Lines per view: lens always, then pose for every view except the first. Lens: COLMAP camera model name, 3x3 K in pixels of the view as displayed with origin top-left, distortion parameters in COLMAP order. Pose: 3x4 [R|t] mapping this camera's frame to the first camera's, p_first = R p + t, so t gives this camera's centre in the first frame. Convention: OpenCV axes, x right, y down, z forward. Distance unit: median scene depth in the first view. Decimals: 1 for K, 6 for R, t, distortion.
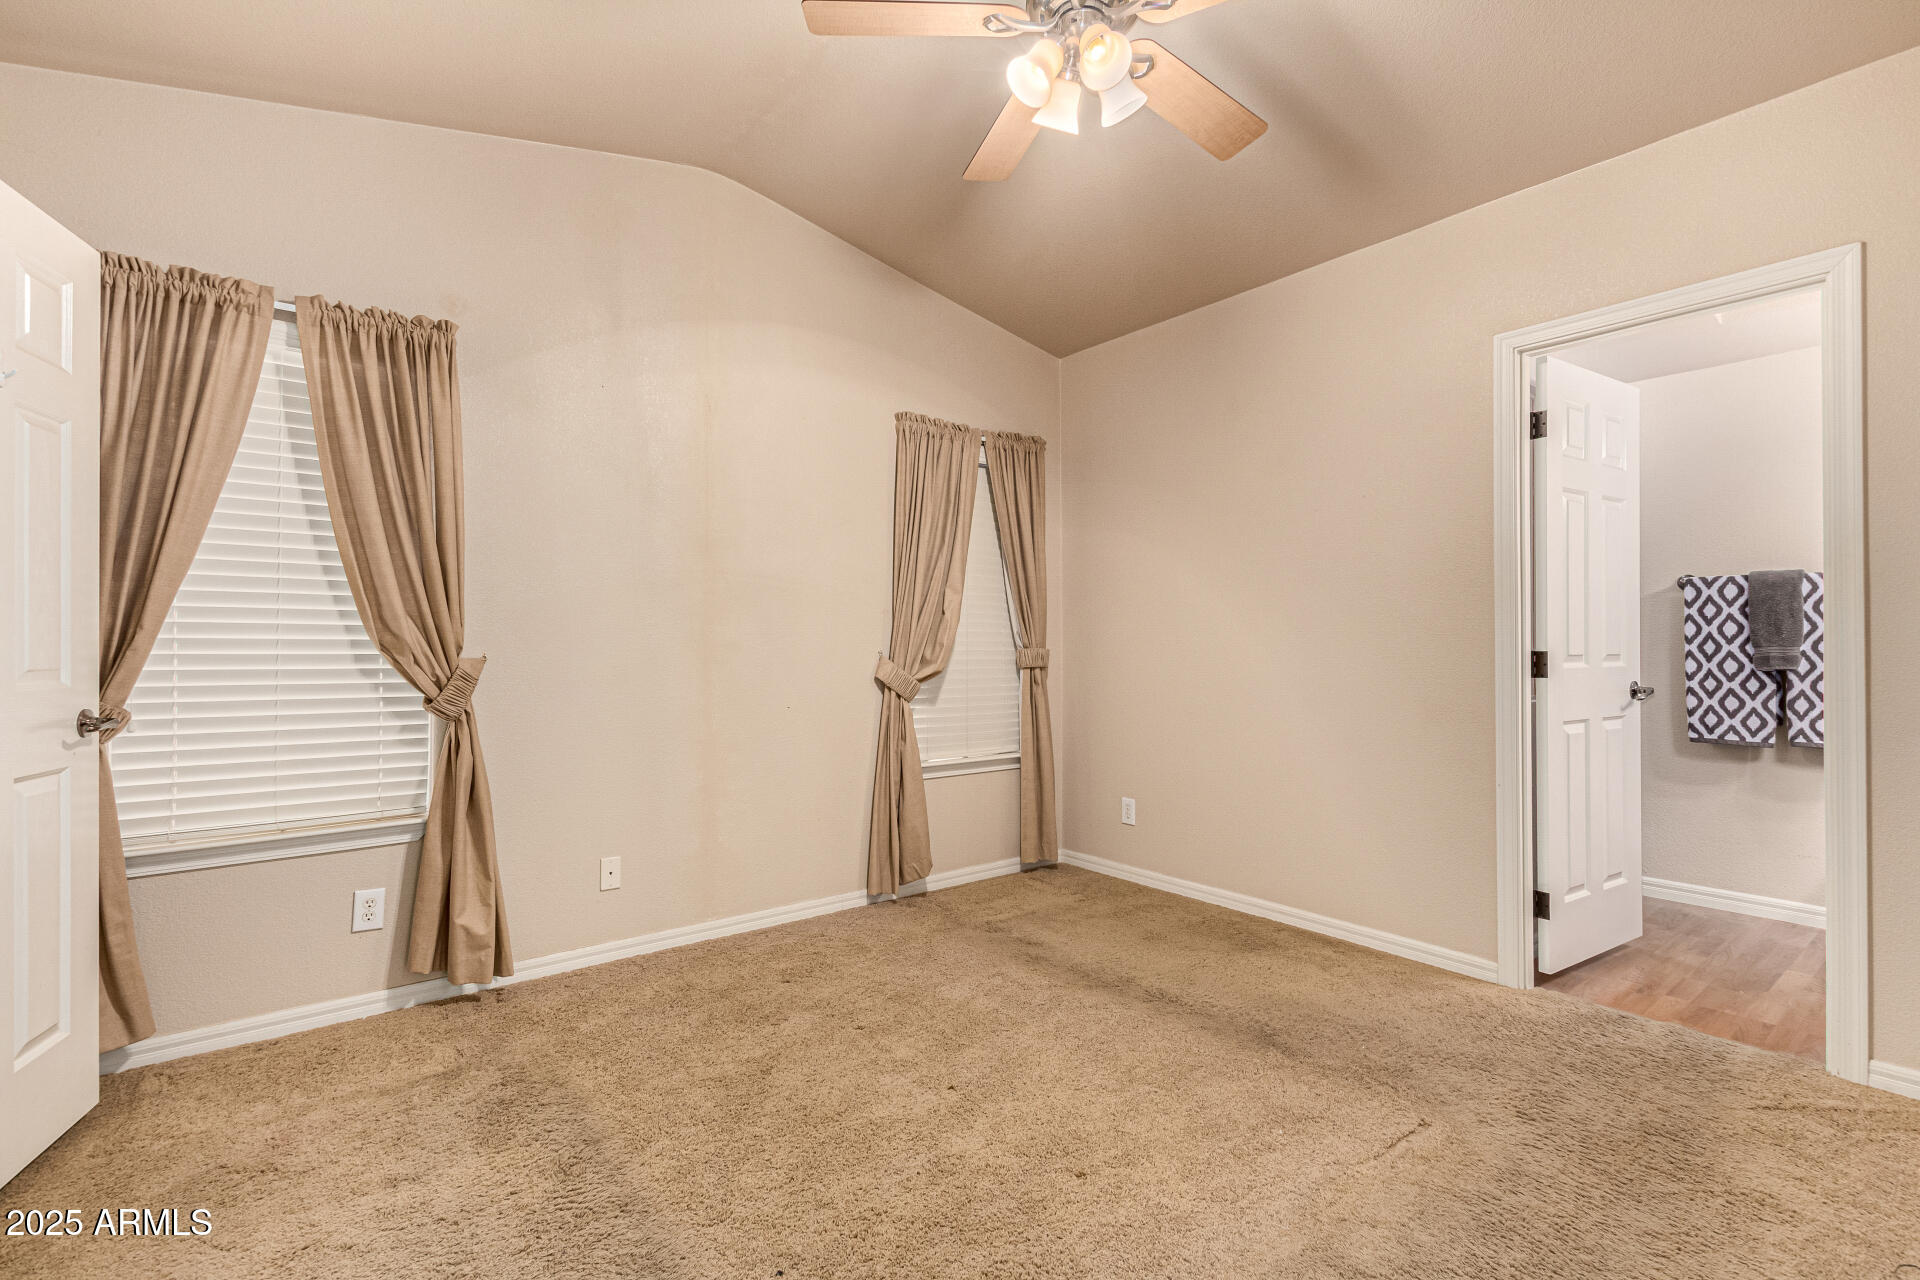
lens RADIAL K [[865.4, 0, 969.3], [0, 865.4, 632.7], [0, 0, 1]] dist [0.000065, -0.000563]
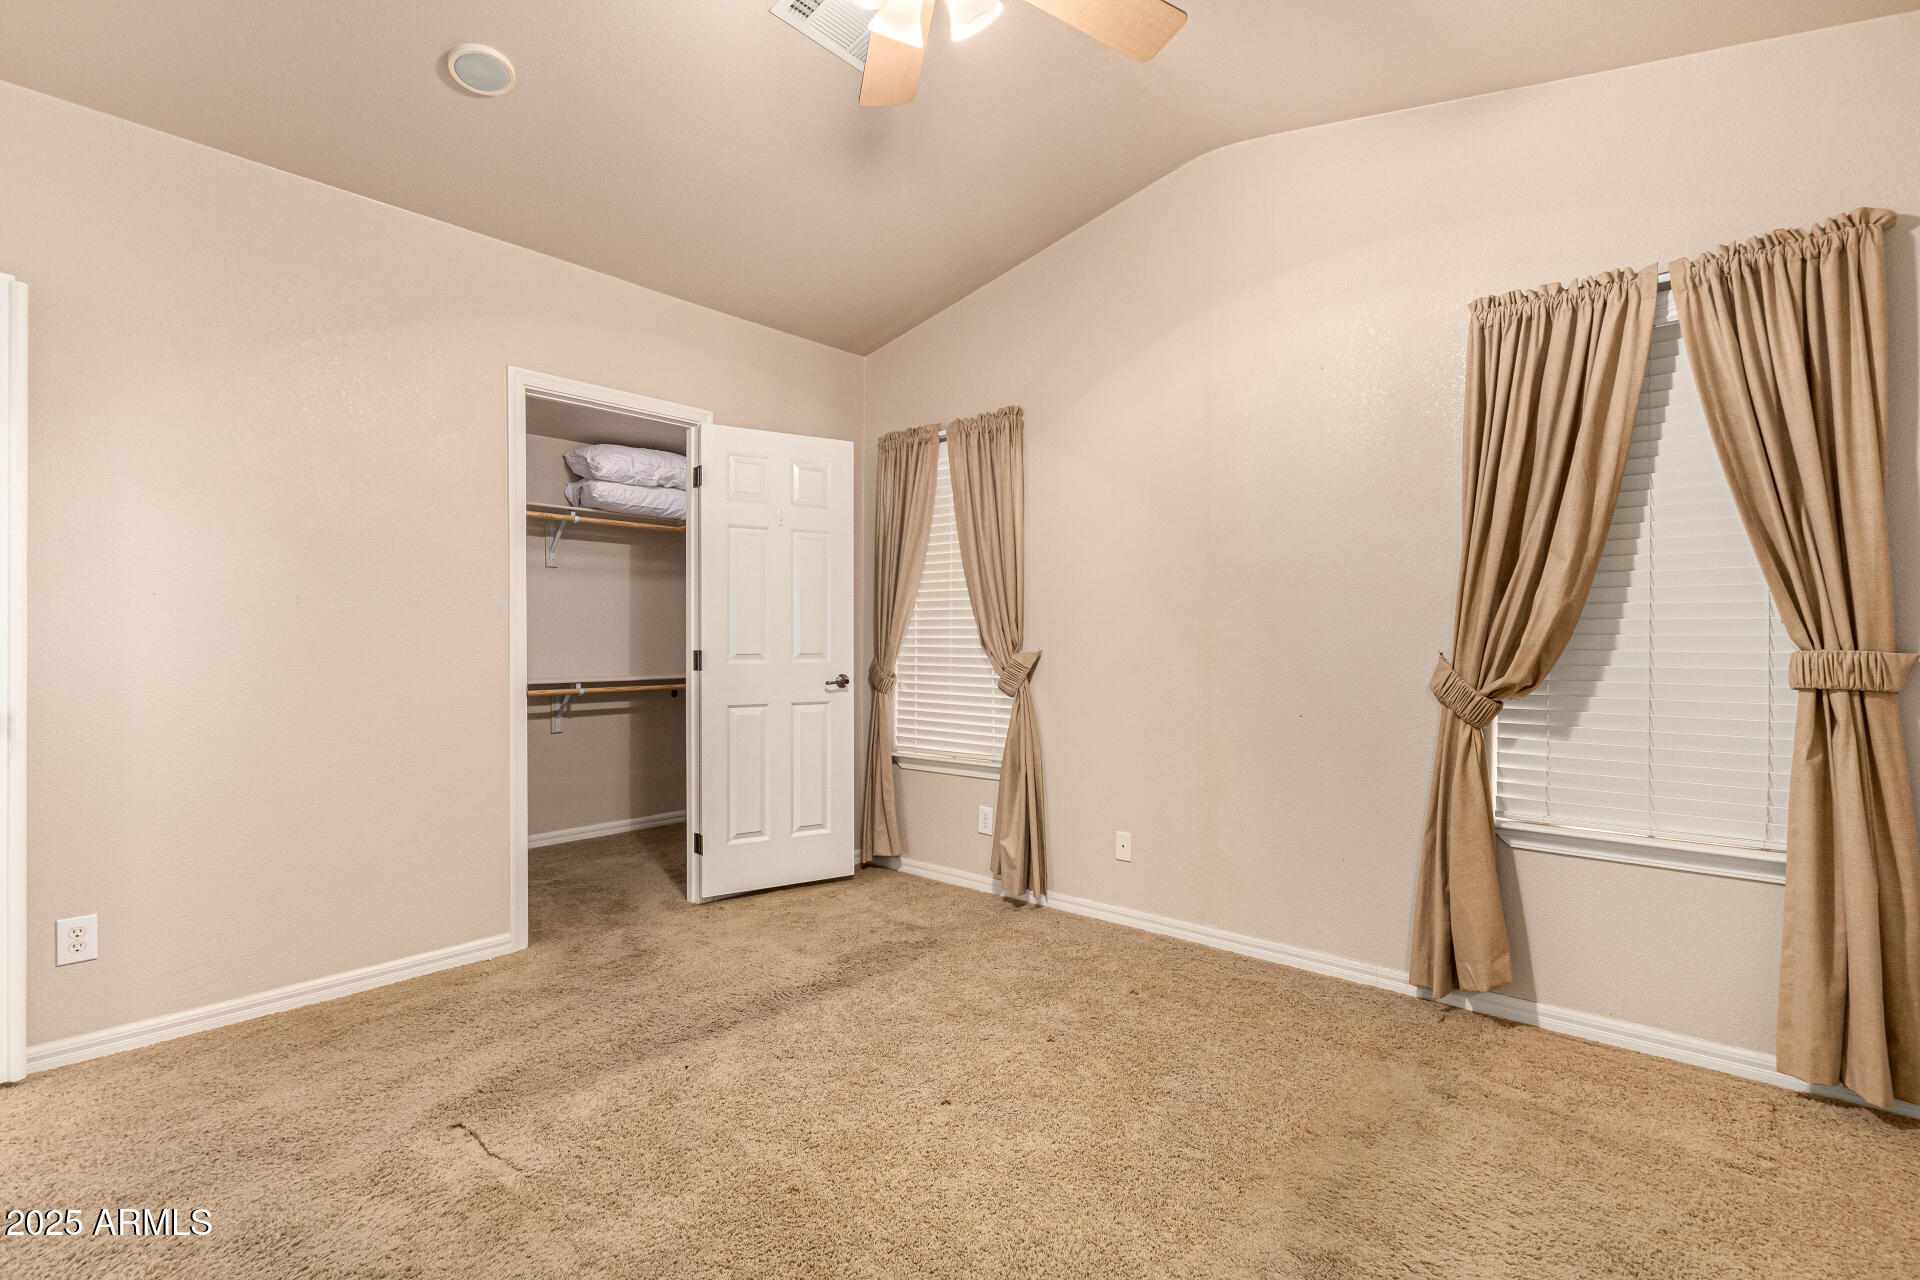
lens RADIAL K [[884.0, 0, 972.3], [0, 884.0, 641.8], [0, 0, 1]] dist [0.009782, -0.000245]
pose [[0.175806, -0.000394, -0.984425, 0.747409], [0.011905, 0.999928, 0.001726, 0.010234], [0.984353, -0.012023, 0.175798, 0.670702]]
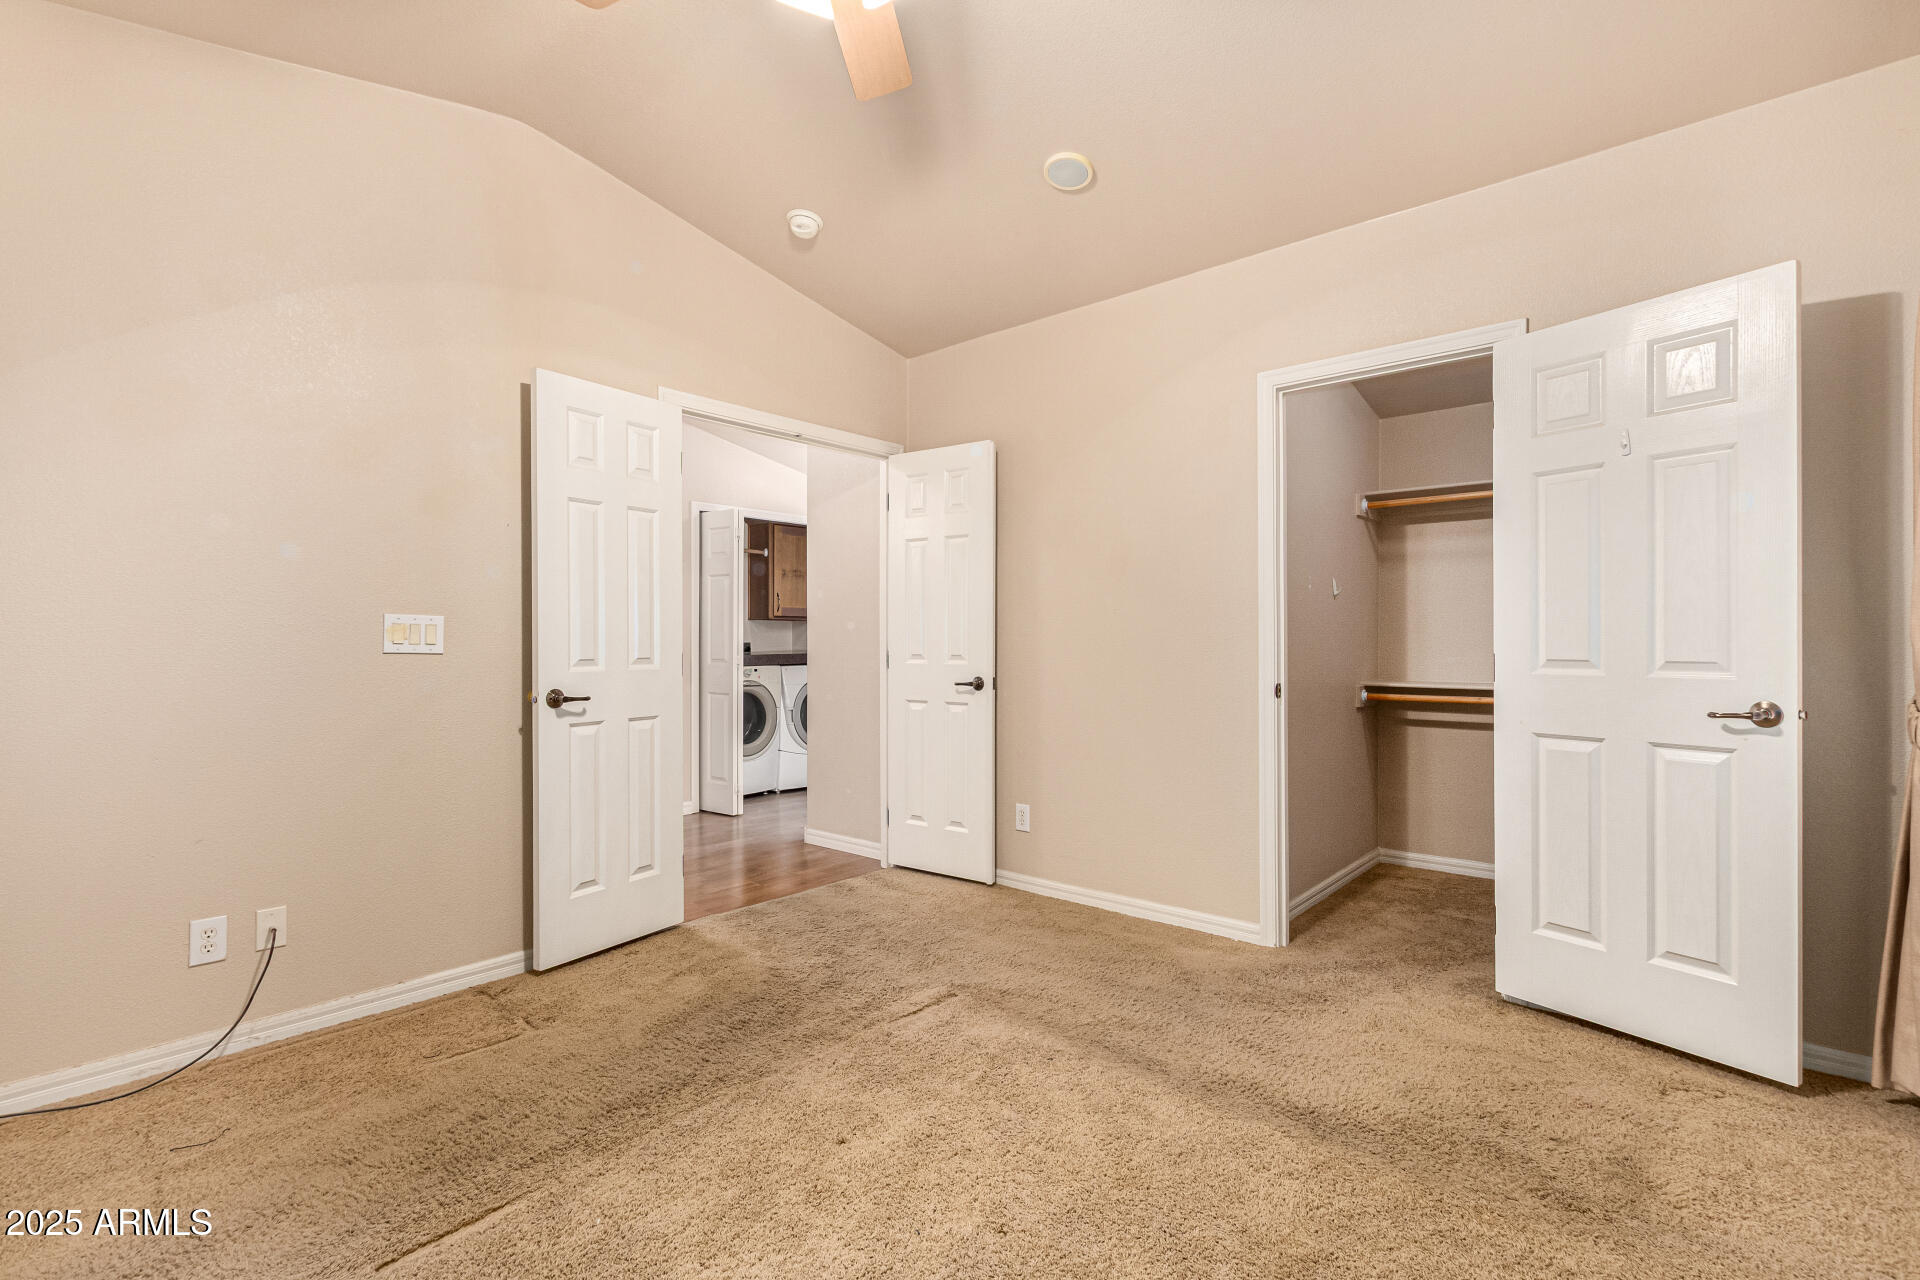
lens RADIAL K [[885.1, 0, 959.7], [0, 885.1, 649.3], [0, 0, 1]] dist [0.002160, -0.000688]
pose [[-0.985316, 0.000231, -0.170742, 0.110561], [0.001244, 0.999982, -0.005829, 0.021053], [0.170738, -0.005956, -0.985299, 1.368003]]
